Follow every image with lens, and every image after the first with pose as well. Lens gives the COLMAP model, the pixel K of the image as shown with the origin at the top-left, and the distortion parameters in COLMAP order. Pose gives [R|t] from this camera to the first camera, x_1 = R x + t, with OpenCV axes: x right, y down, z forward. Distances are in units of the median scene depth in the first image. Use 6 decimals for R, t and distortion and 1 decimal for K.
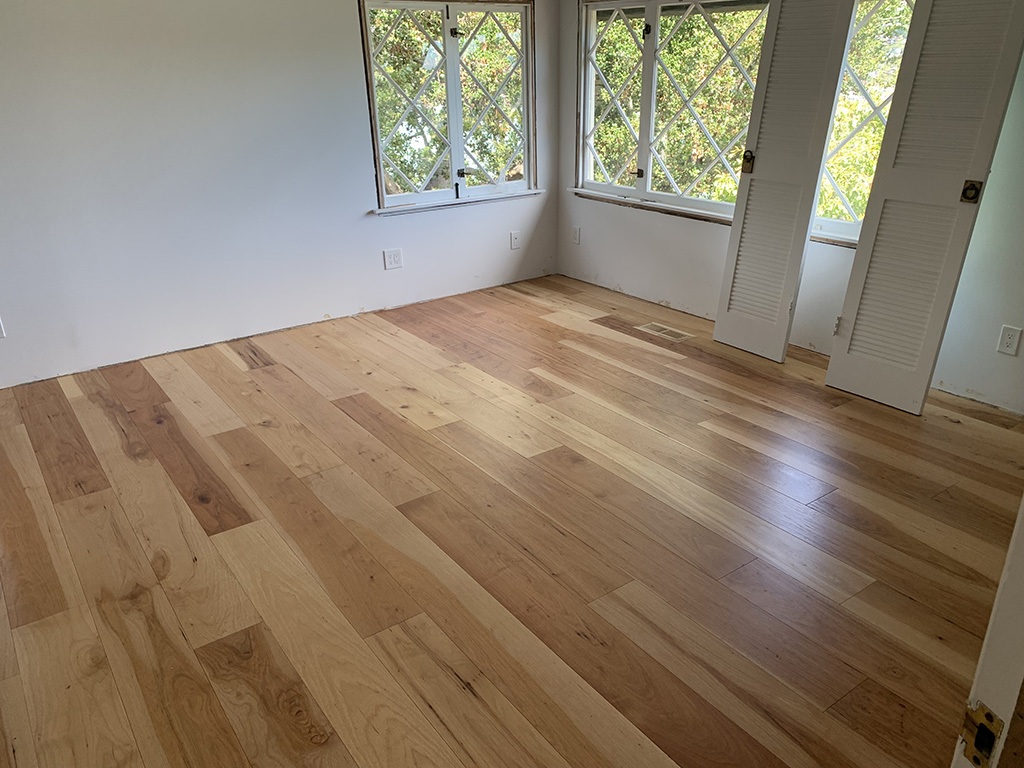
lens RADIAL K [[784.4, 0, 507.6], [0, 784.4, 382.4], [0, 0, 1]] dist [0.025235, -0.029229]
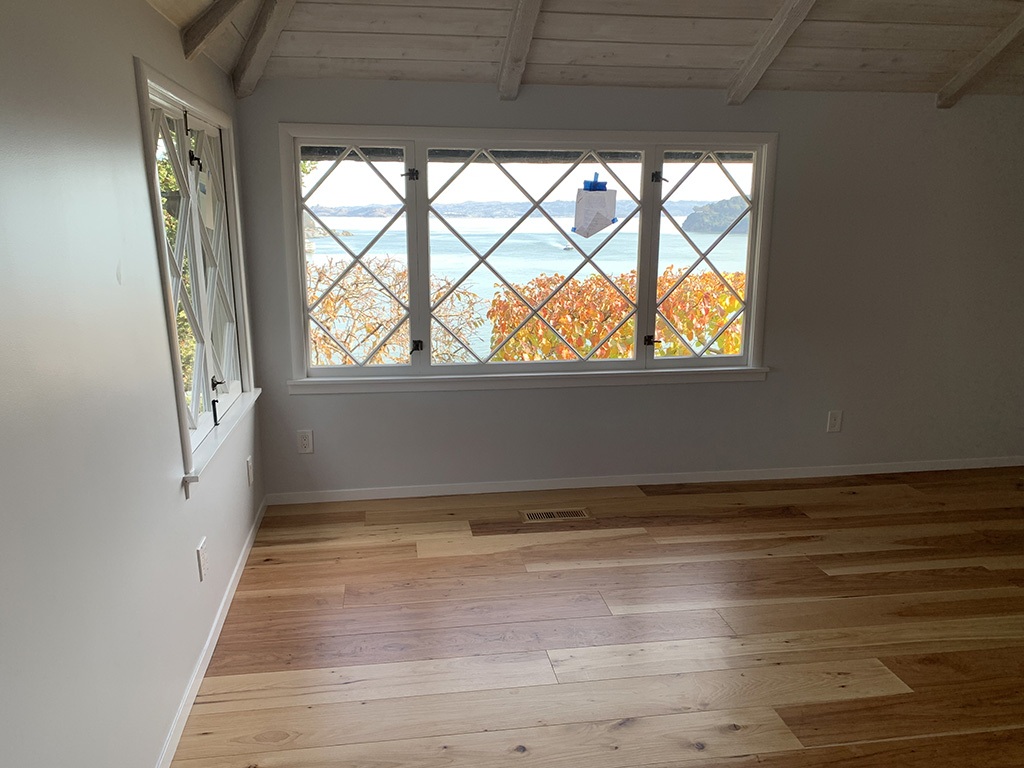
lens RADIAL K [[784.4, 0, 507.6], [0, 784.4, 382.4], [0, 0, 1]] dist [0.025235, -0.029229]
pose [[0.451655, -0.168797, 0.876080, -0.505791], [0.329000, 0.944250, 0.012319, -0.213532], [-0.829317, 0.282666, 0.482009, 0.564148]]
